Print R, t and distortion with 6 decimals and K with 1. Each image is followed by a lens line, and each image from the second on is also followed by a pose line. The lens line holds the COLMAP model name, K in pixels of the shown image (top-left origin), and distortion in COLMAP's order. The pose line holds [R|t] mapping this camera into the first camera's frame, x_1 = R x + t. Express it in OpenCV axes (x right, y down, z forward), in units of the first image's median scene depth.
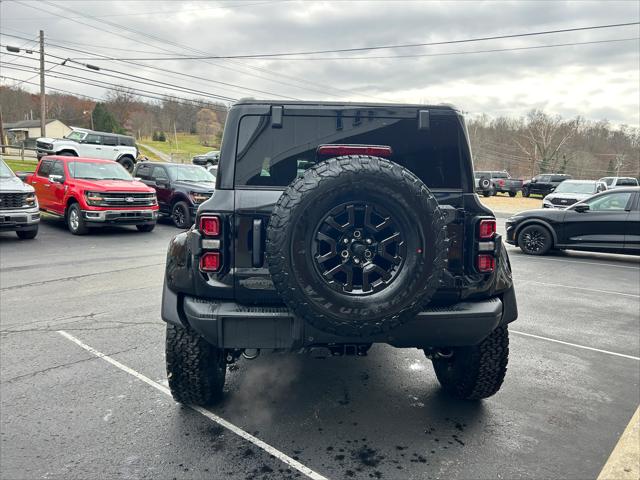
lens RADIAL K [[482.4, 0, 318.4], [0, 482.4, 243.3], [0, 0, 1]] dist [0.053627, -0.055990]
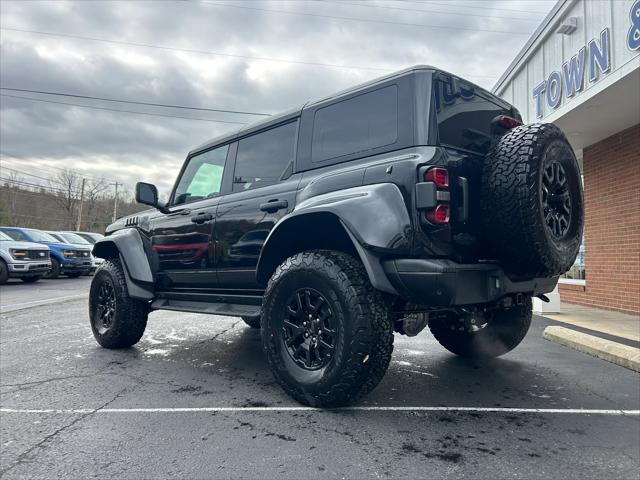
lens RADIAL K [[482.4, 0, 318.0], [0, 482.4, 242.0], [0, 0, 1]] dist [0.053627, -0.055990]
pose [[0.758602, 0.005400, 0.651532, -0.232854], [0.096485, 0.988010, -0.120530, 0.041415], [-0.644371, 0.154298, 0.748985, 0.098723]]
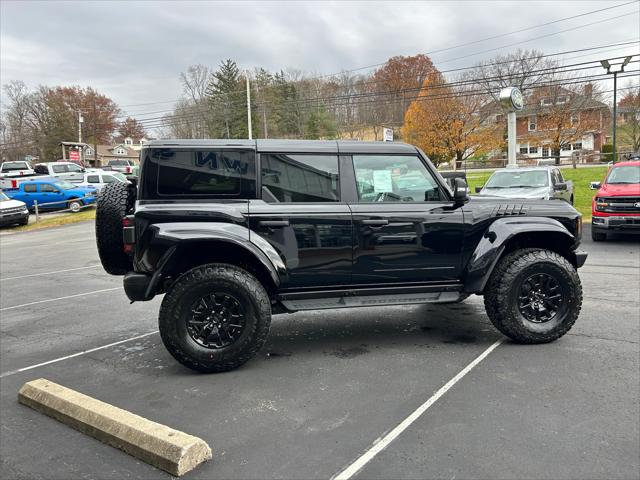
lens RADIAL K [[482.4, 0, 323.3], [0, 482.4, 236.5], [0, 0, 1]] dist [0.053627, -0.055990]
pose [[0.119868, 0.057312, -0.991134, 0.445242], [-0.084406, 0.995306, 0.047345, -0.026212], [0.989195, 0.077983, 0.124143, 0.329459]]
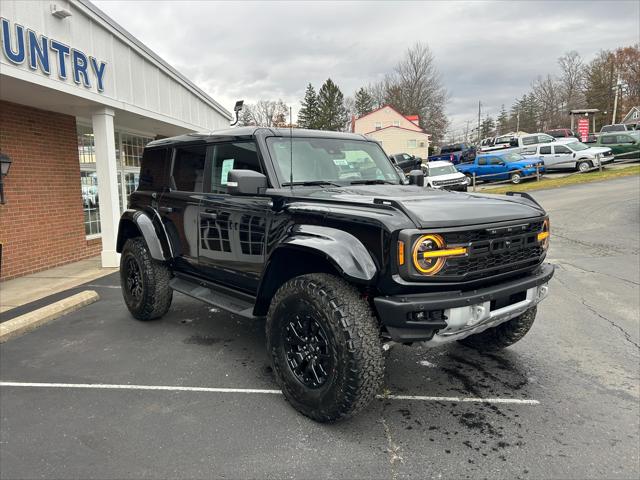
lens RADIAL K [[482.4, 0, 317.6], [0, 482.4, 235.8], [0, 0, 1]] dist [0.053627, -0.055990]
pose [[-0.808058, 0.066098, -0.585384, 0.224624], [-0.062571, 0.978435, 0.196851, -0.084155], [0.585771, 0.195695, -0.786496, 0.749664]]
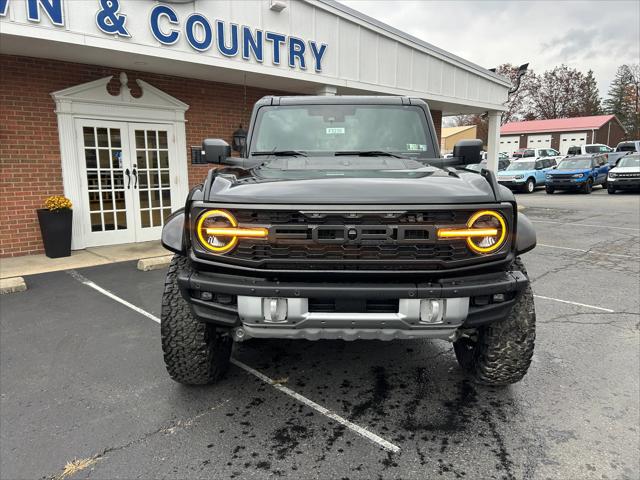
lens RADIAL K [[482.4, 0, 322.7], [0, 482.4, 241.3], [0, 0, 1]] dist [0.053627, -0.055990]
pose [[-0.997553, -0.027112, 0.064440, -0.012072], [-0.007859, 0.959387, 0.281984, -0.088334], [-0.069468, 0.280787, -0.957253, 0.798650]]
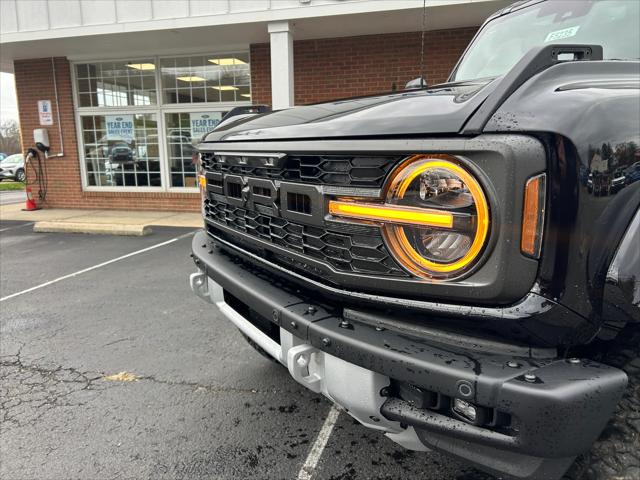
lens RADIAL K [[482.4, 0, 318.1], [0, 482.4, 243.4], [0, 0, 1]] dist [0.053627, -0.055990]
pose [[-0.449807, -0.185230, 0.873707, -0.127511], [0.111164, 0.959039, 0.260551, -0.051842], [-0.886181, 0.214323, -0.410792, 0.641022]]
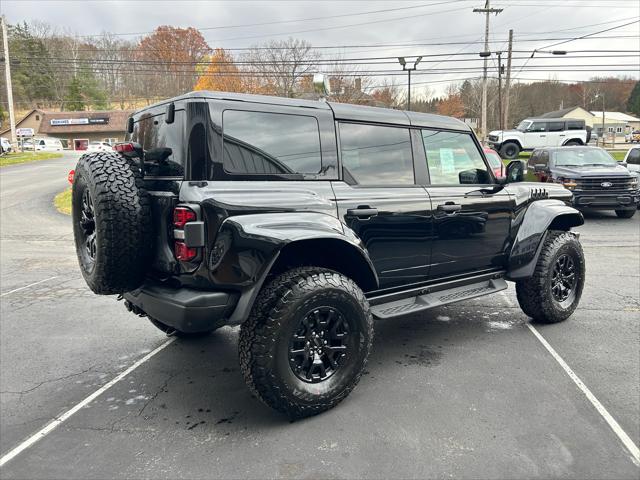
lens RADIAL K [[482.4, 0, 324.1], [0, 482.4, 238.8], [0, 0, 1]] dist [0.053627, -0.055990]
pose [[0.550001, 0.086539, -0.830668, 0.306941], [-0.072678, 0.995803, 0.055621, -0.013981], [0.831996, 0.029779, 0.553982, 0.161020]]
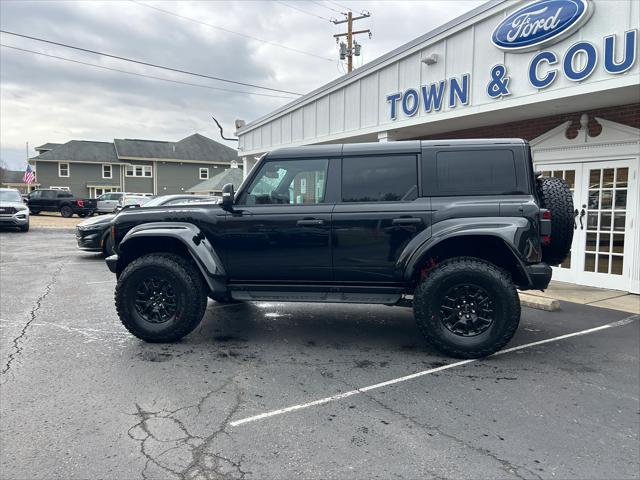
lens RADIAL K [[482.4, 0, 316.3], [0, 482.4, 238.8], [0, 0, 1]] dist [0.053627, -0.055990]
pose [[0.253204, -0.092814, 0.962950, -0.455579], [0.118036, 0.990914, 0.064472, -0.035683], [-0.960185, 0.097338, 0.261859, 0.296375]]
